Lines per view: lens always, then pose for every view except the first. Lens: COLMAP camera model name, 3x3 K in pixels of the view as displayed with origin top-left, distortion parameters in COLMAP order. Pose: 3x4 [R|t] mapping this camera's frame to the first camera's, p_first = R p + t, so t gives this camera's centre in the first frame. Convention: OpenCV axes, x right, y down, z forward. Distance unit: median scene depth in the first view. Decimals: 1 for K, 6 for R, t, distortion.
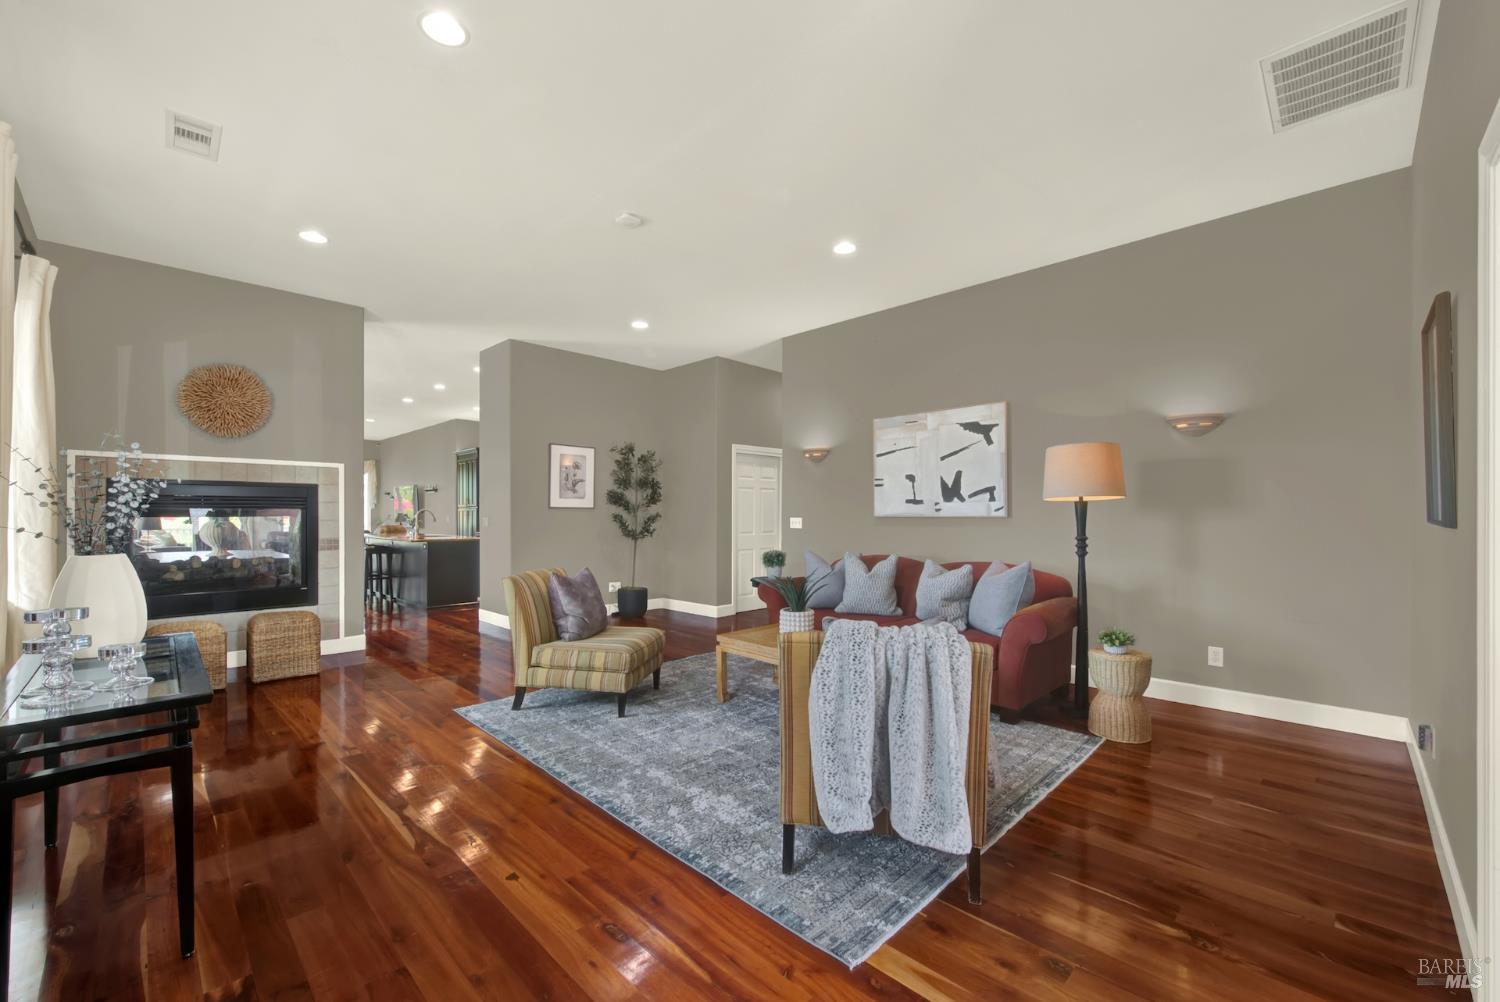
lens RADIAL K [[608.4, 0, 751.3], [0, 608.4, 510.0], [0, 0, 1]] dist [0.000972, -0.001002]
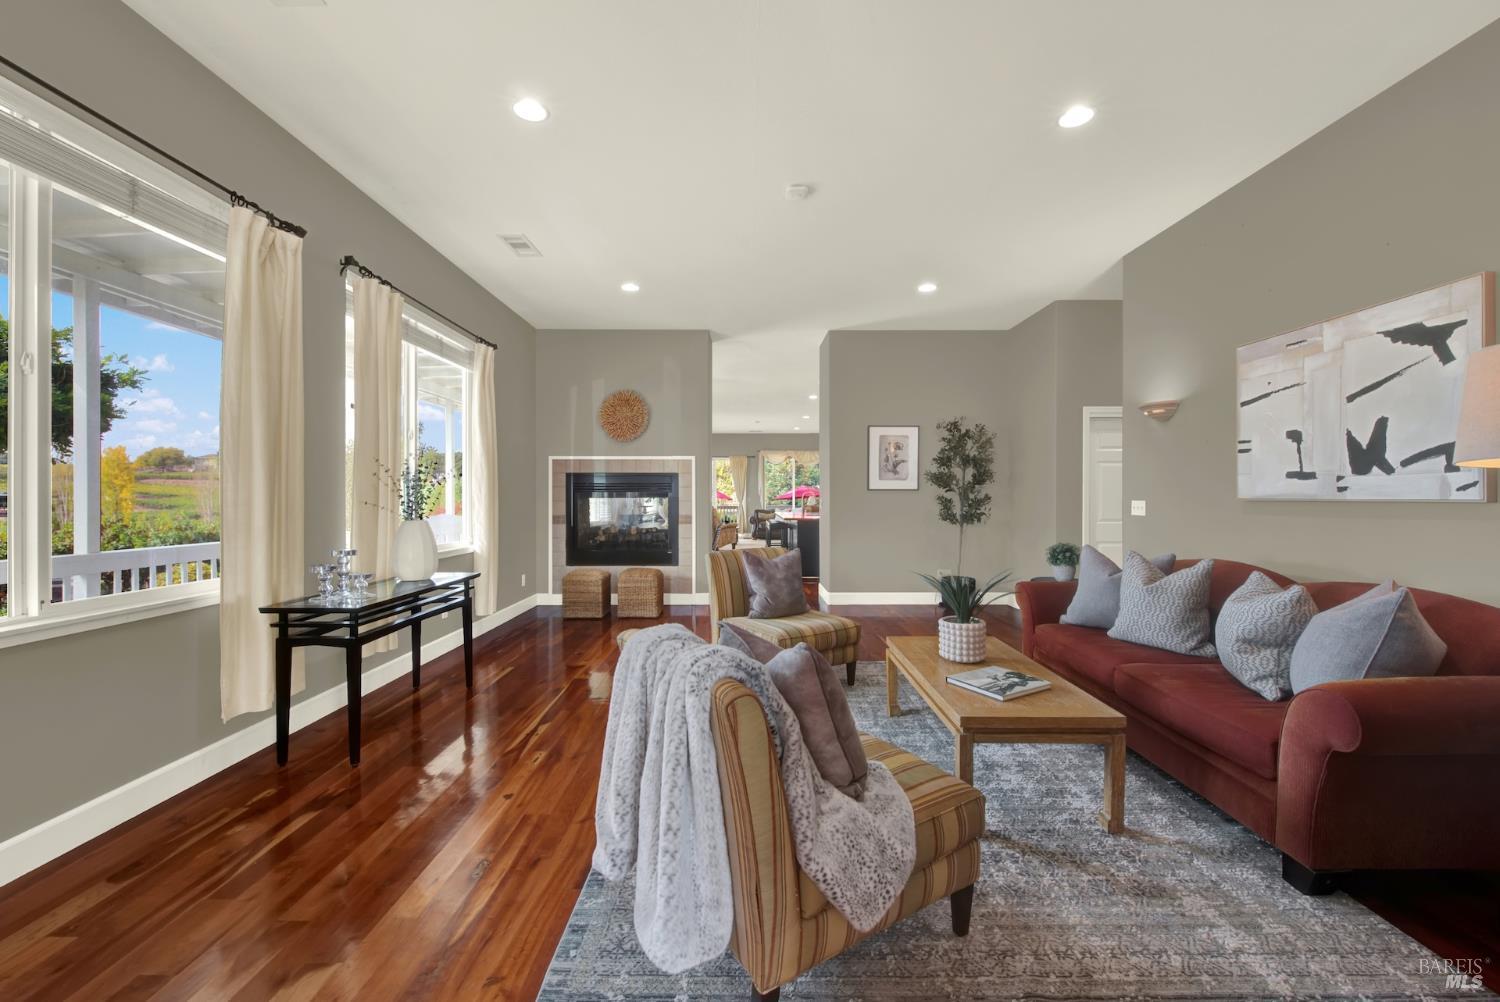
lens RADIAL K [[608.4, 0, 750.9], [0, 608.4, 495.4], [0, 0, 1]] dist [0.000972, -0.001002]
pose [[0.703694, -0.000934, -0.710502, 0.320800], [0.005730, 0.999974, 0.004360, 0.000450], [0.710480, -0.007139, 0.703682, 0.196328]]
